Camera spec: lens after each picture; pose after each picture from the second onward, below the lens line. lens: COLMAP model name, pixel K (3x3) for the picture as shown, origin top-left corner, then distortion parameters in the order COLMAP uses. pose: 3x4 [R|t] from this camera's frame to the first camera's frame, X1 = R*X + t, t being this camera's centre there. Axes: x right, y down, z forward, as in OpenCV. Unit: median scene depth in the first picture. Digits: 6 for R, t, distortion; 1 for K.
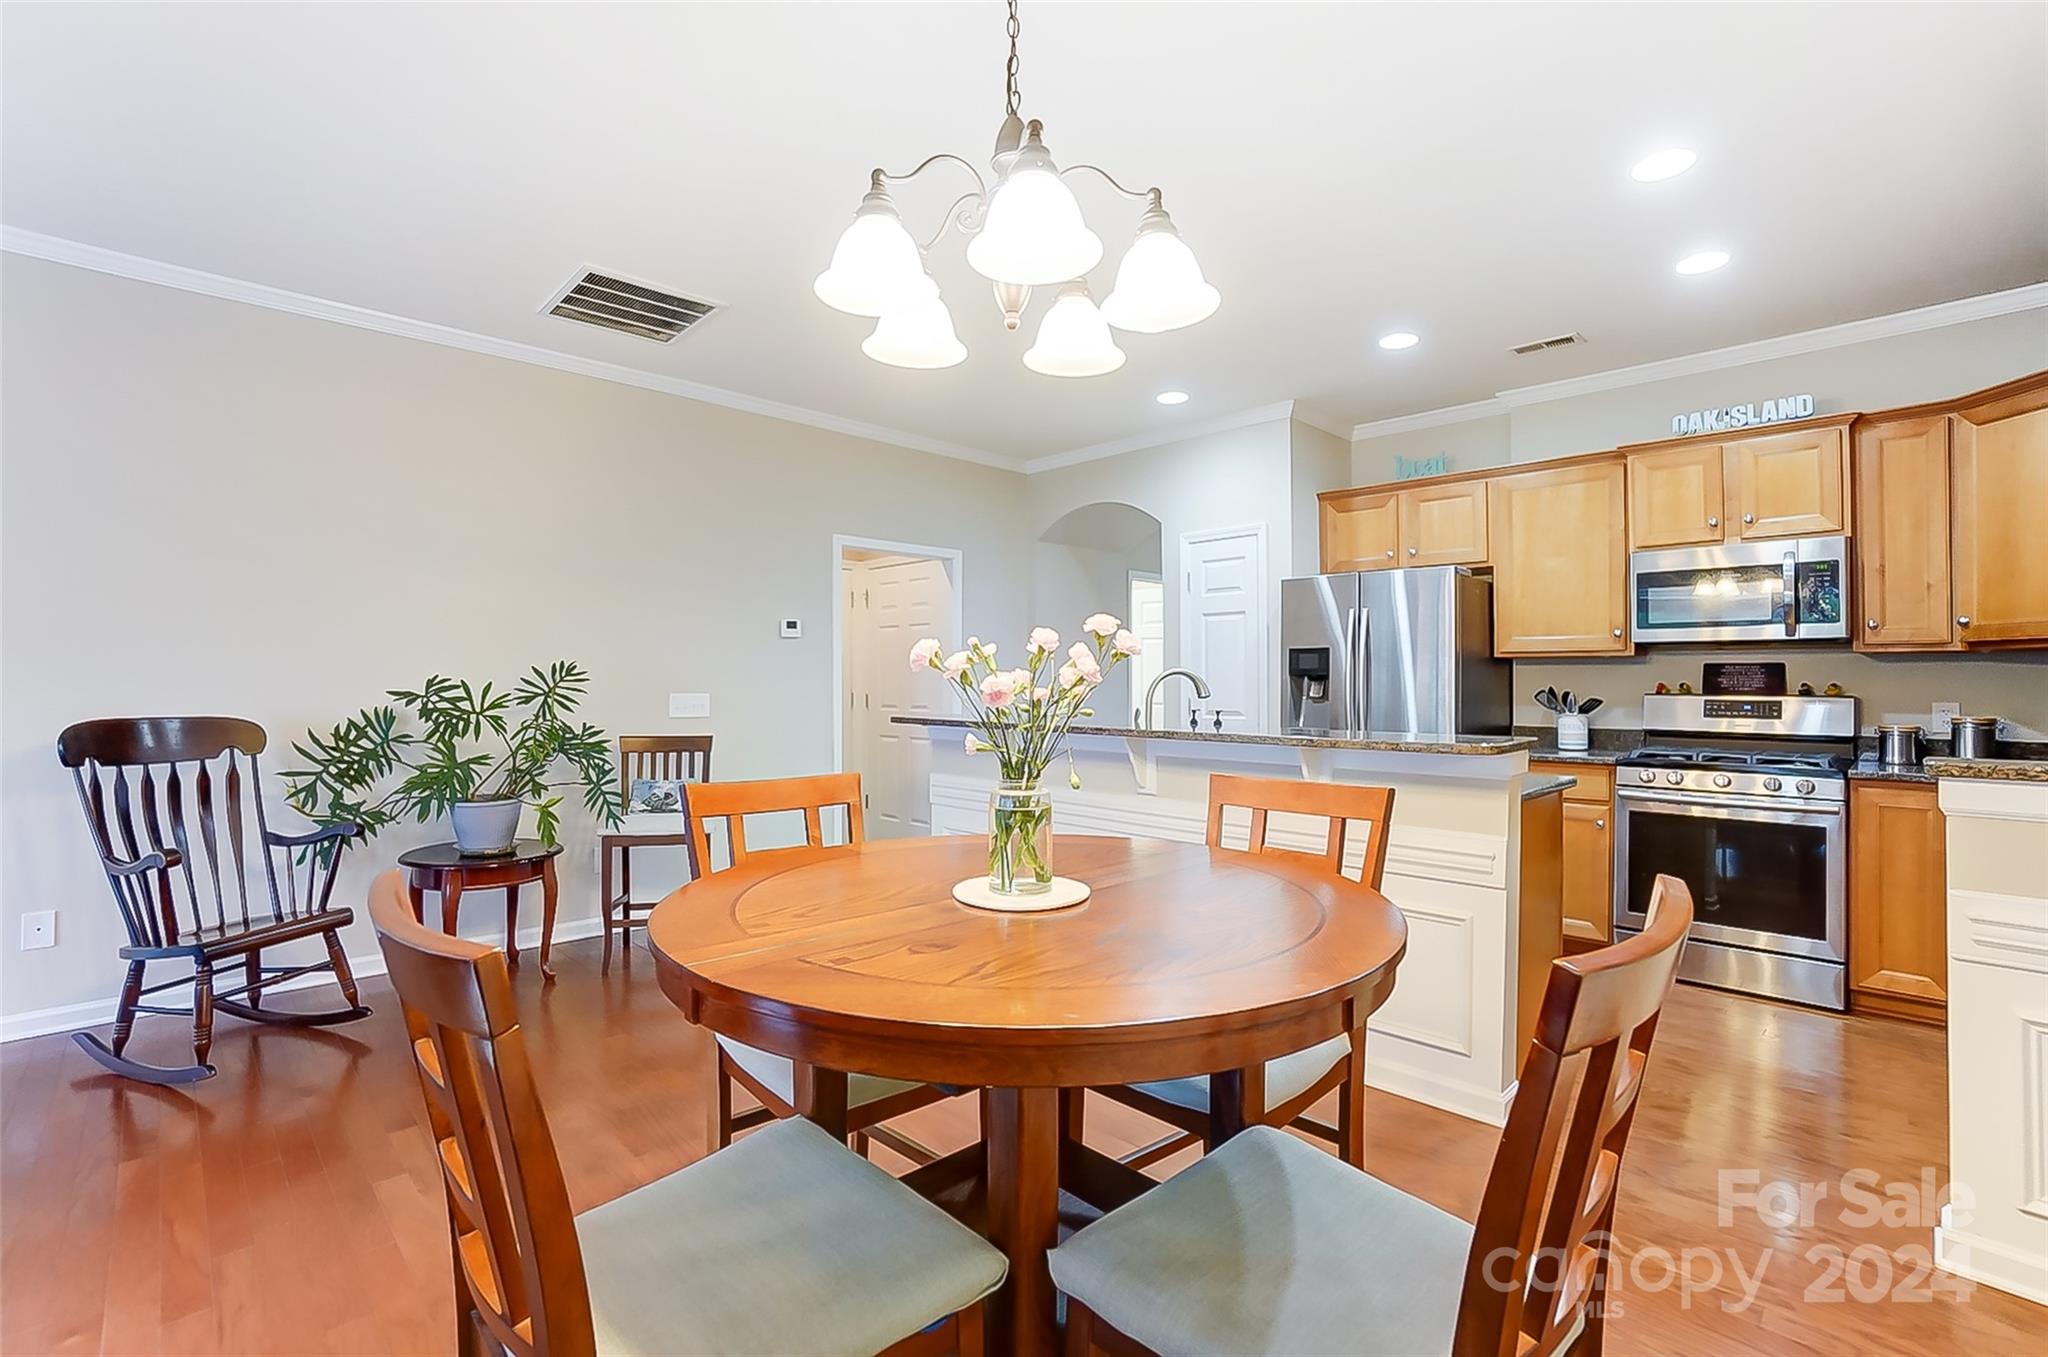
lens RADIAL K [[926.8, 0, 1020.7], [0, 926.8, 656.5], [0, 0, 1]] dist [-0.047746, 0.016022]
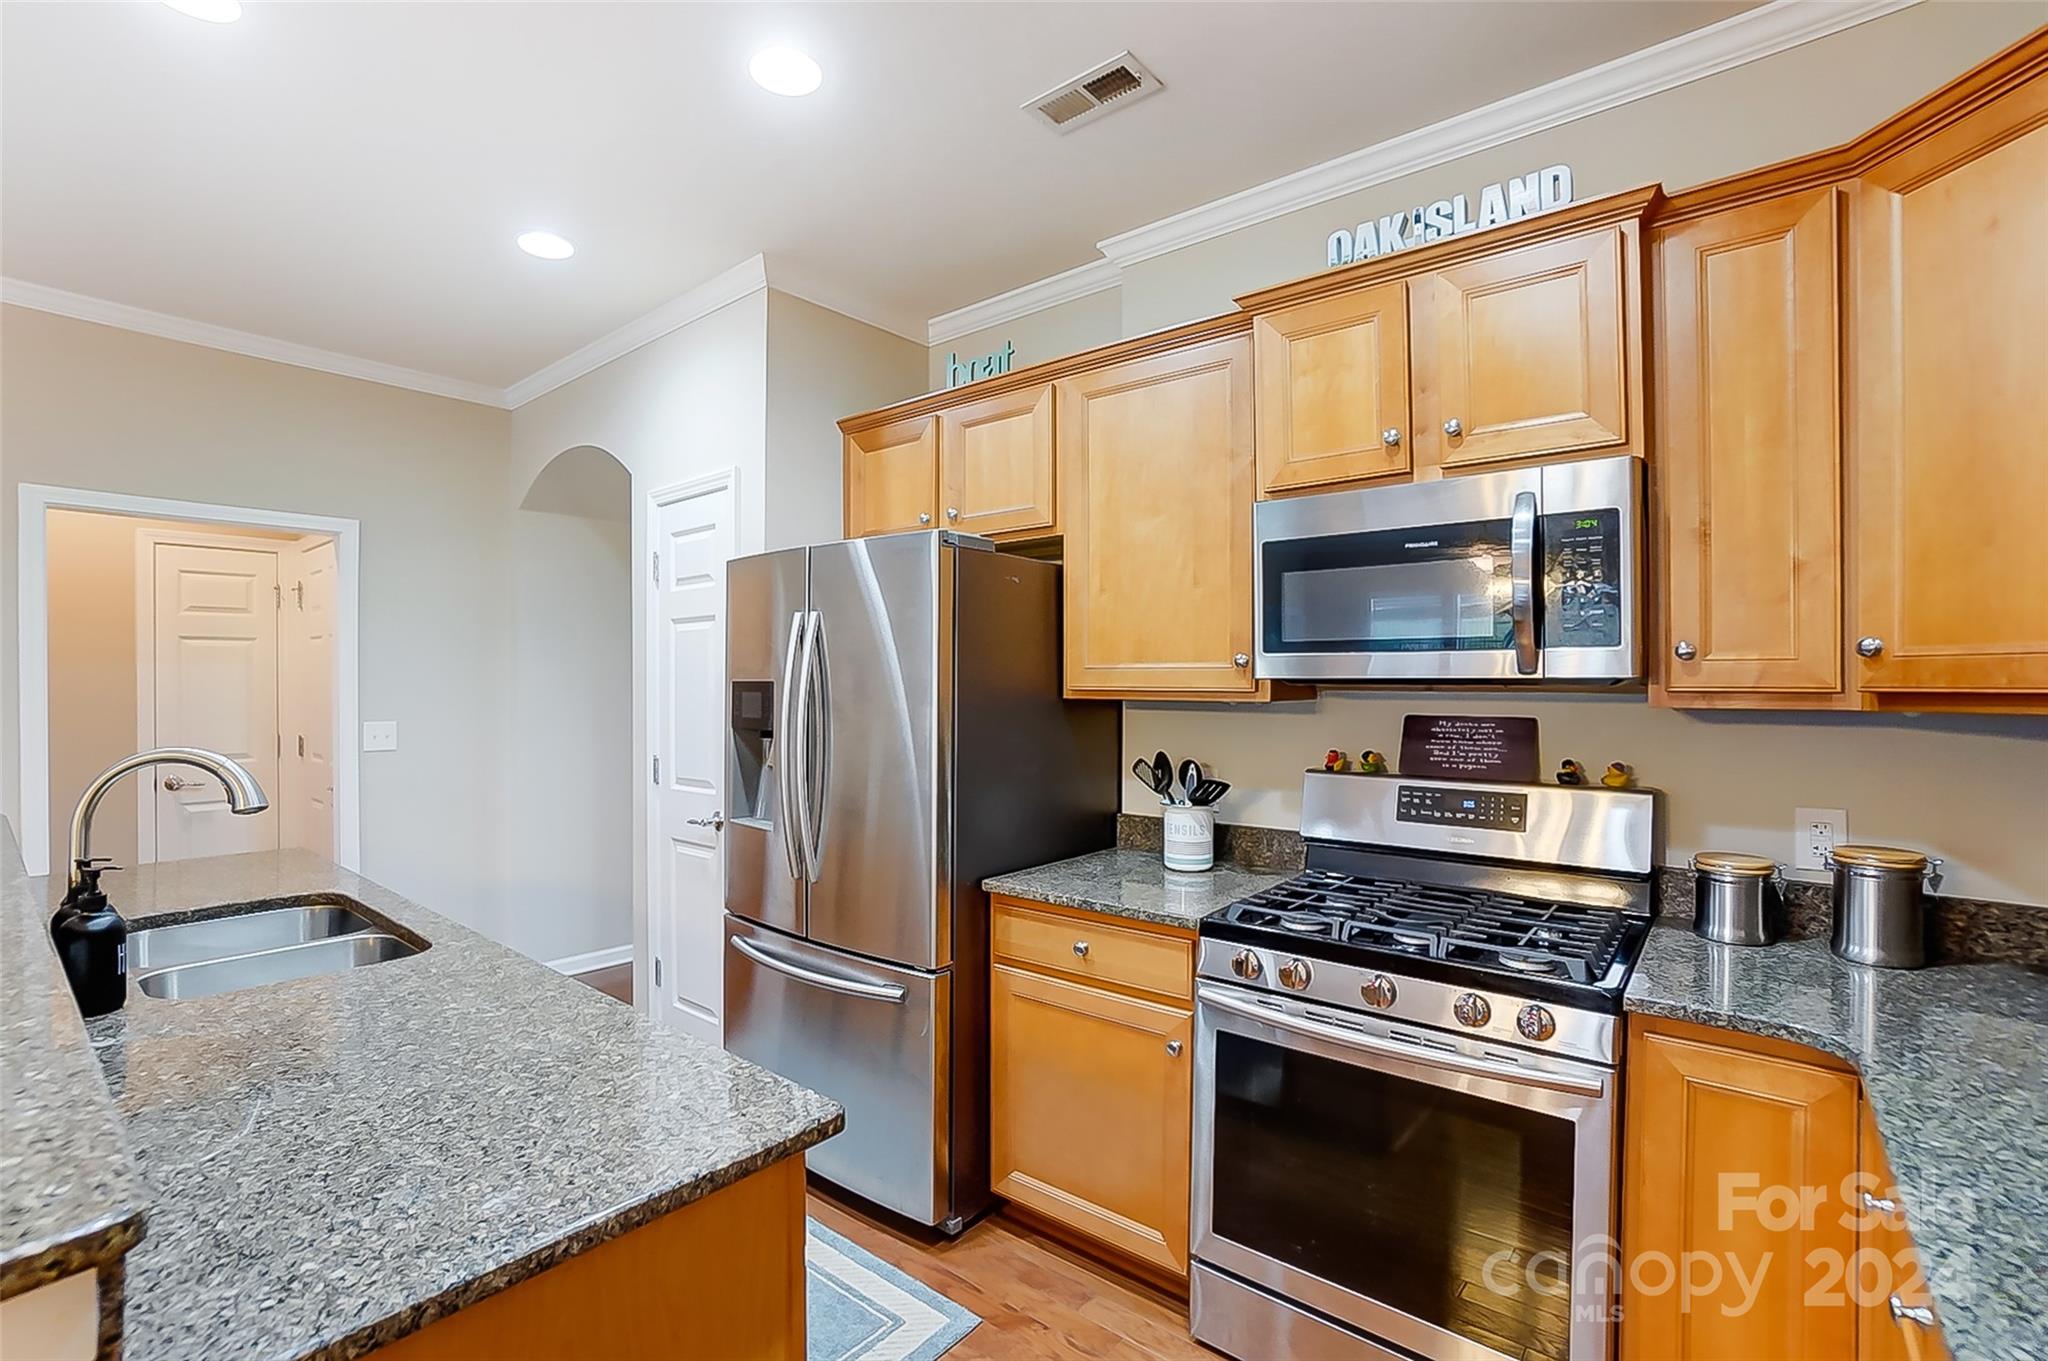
lens RADIAL K [[921.0, 0, 1021.3], [0, 921.0, 667.0], [0, 0, 1]] dist [-0.072826, 0.025223]
pose [[0.994880, -0.004718, 0.100951, 0.520001], [0.003257, 0.999888, 0.014629, -0.032069], [-0.101008, -0.014225, 0.994784, 0.536277]]
